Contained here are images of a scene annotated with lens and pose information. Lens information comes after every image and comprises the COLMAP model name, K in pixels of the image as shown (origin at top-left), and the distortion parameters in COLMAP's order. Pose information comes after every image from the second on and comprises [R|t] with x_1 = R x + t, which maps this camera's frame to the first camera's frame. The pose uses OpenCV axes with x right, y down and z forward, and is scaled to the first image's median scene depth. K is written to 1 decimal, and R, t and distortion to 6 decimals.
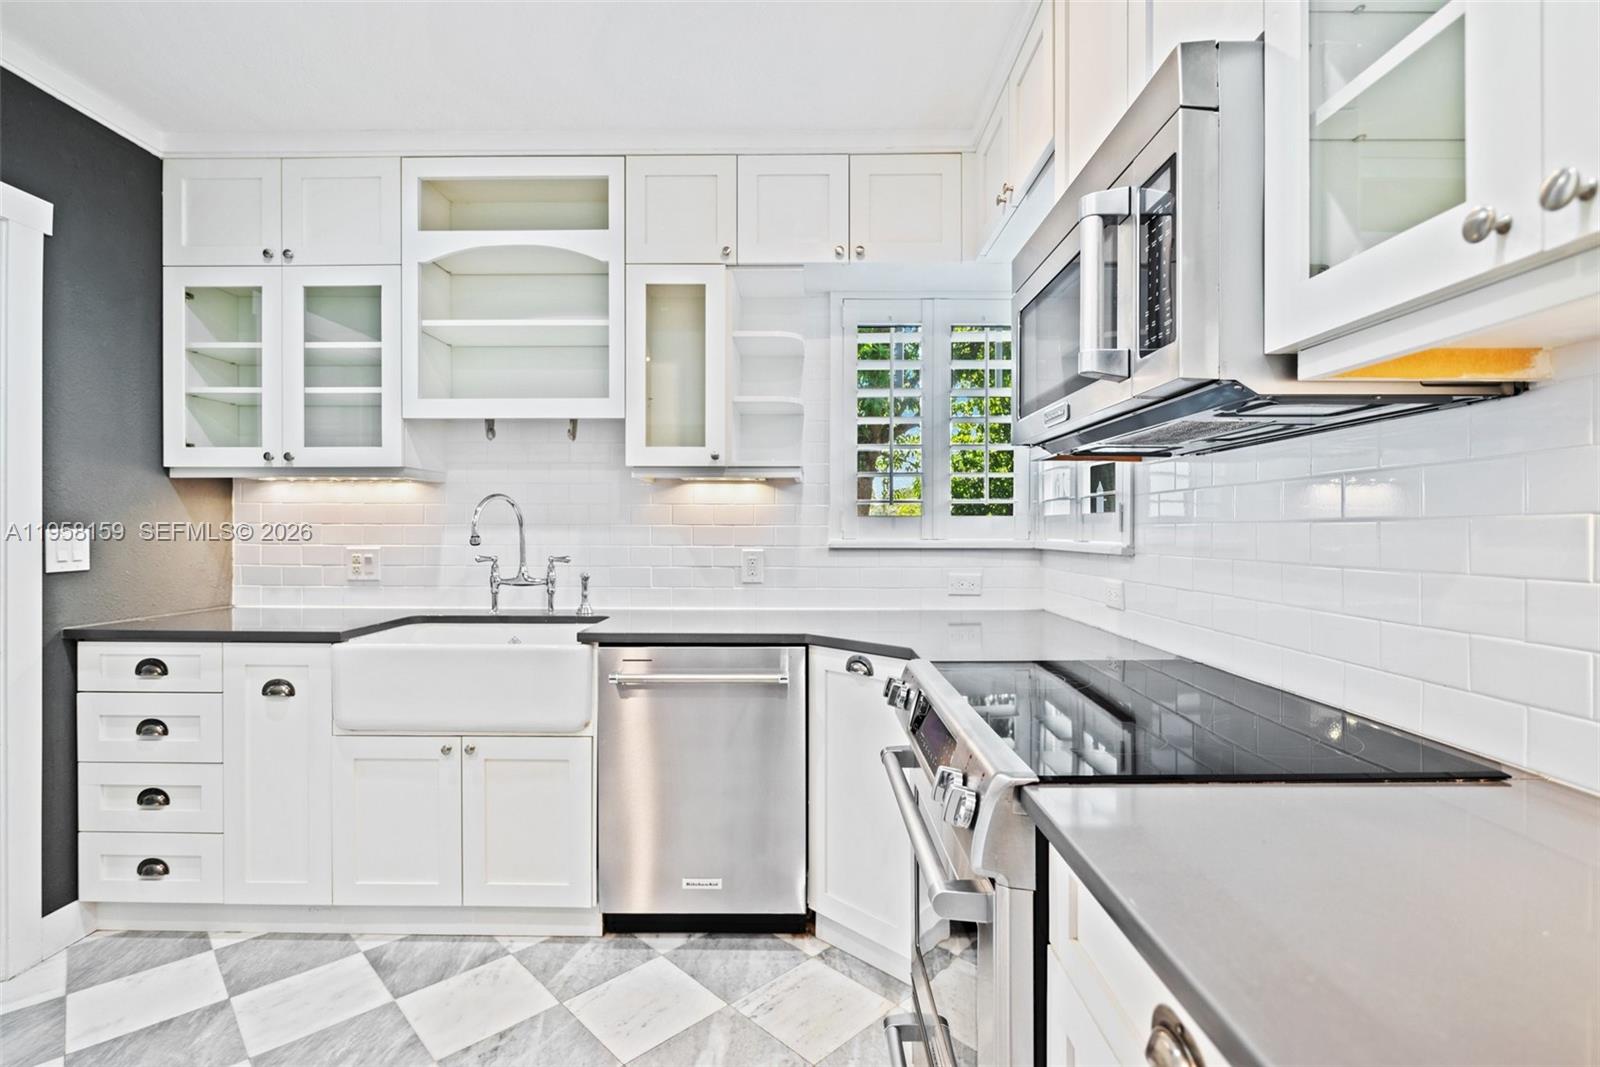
lens RADIAL K [[735.5, 0, 807.1], [0, 735.5, 529.5], [0, 0, 1]] dist [-0.003183, -0.000158]
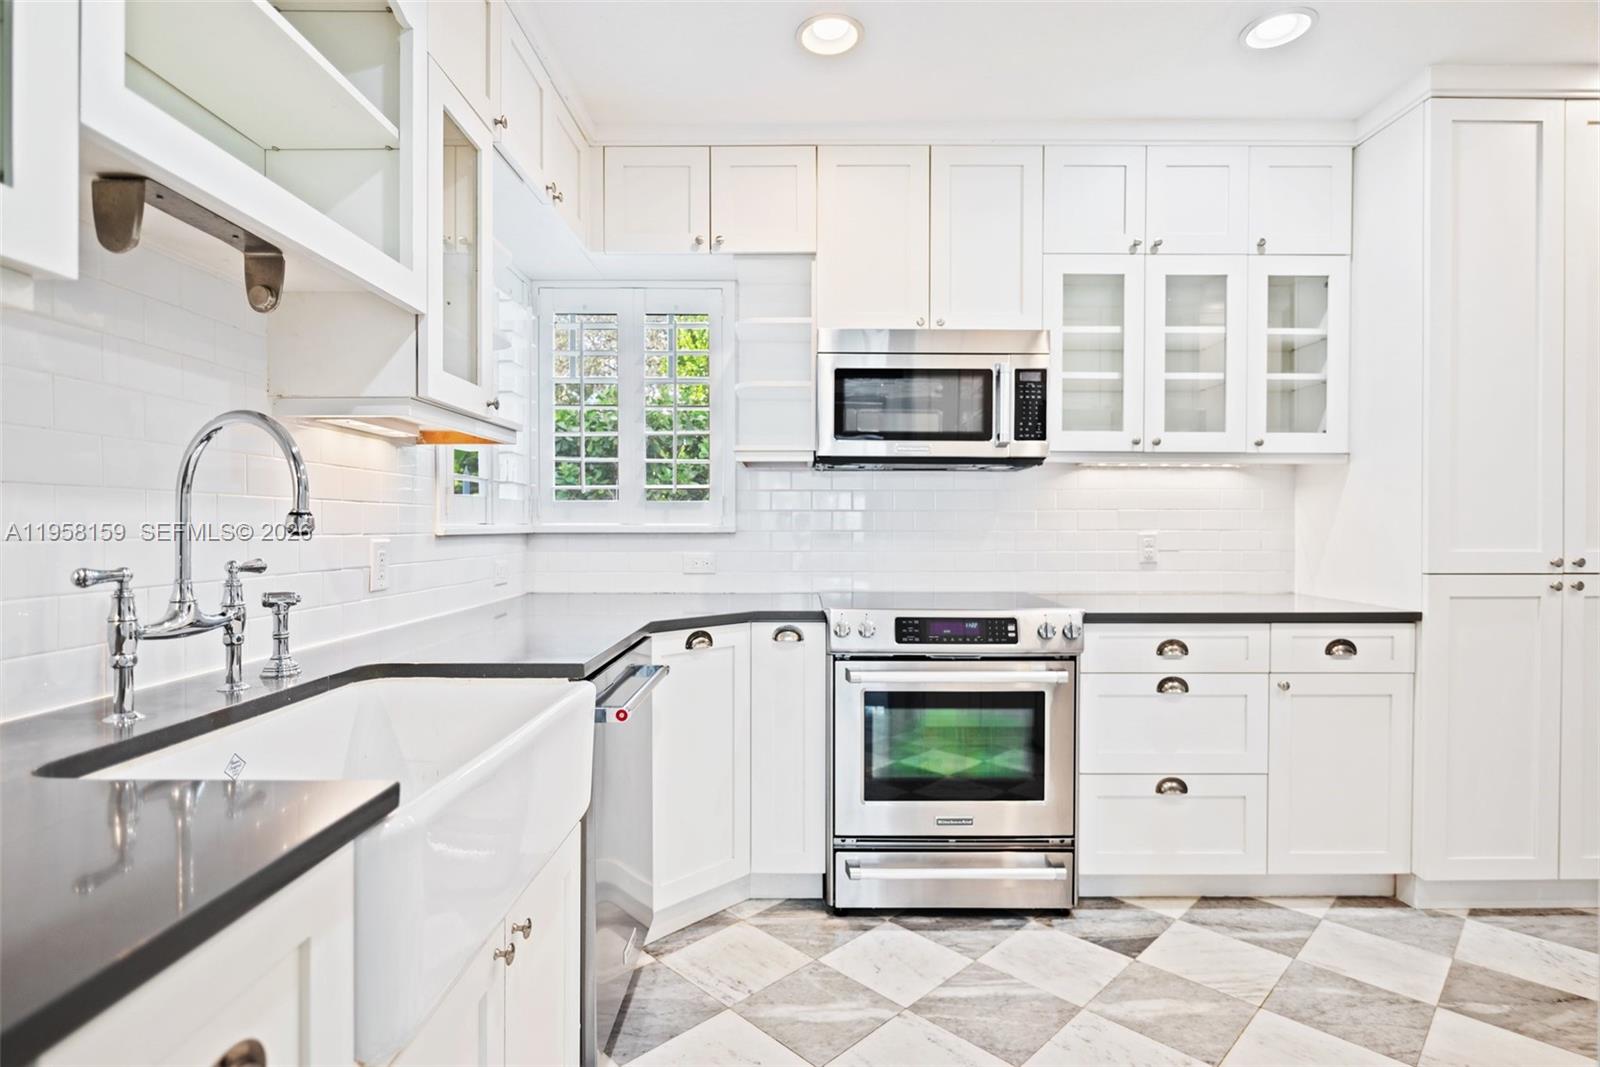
lens RADIAL K [[792.2, 0, 800.9], [0, 792.2, 527.5], [0, 0, 1]] dist [0.002421, 0.000096]
pose [[0.010185, -0.006985, 0.999924, -0.898924], [0.000422, 0.999976, 0.006981, 0.013646], [-0.999948, 0.000351, 0.010187, 0.712506]]
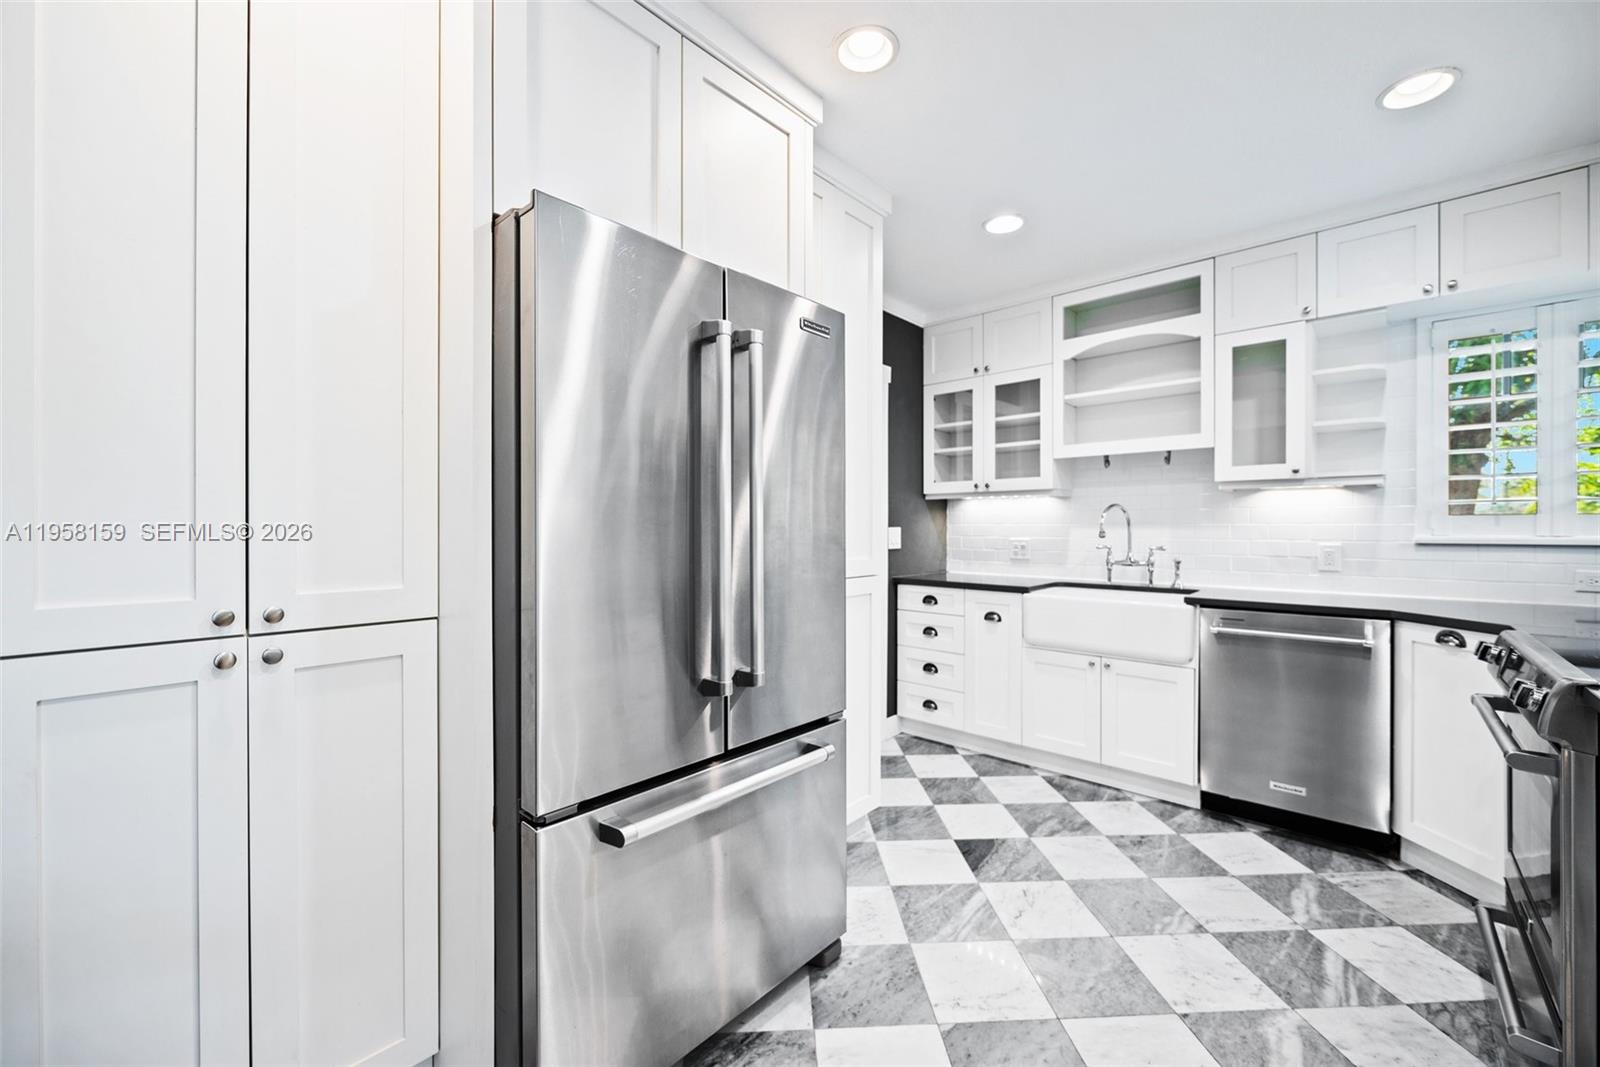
lens RADIAL K [[645.2, 0, 805.9], [0, 645.2, 528.1], [0, 0, 1]] dist [-0.004913, 0.000094]
pose [[0.746586, -0.000675, -0.665289, -0.015681], [0.000221, 1.000000, -0.000766, 0.002130], [0.665289, 0.000425, 0.746586, -0.424327]]
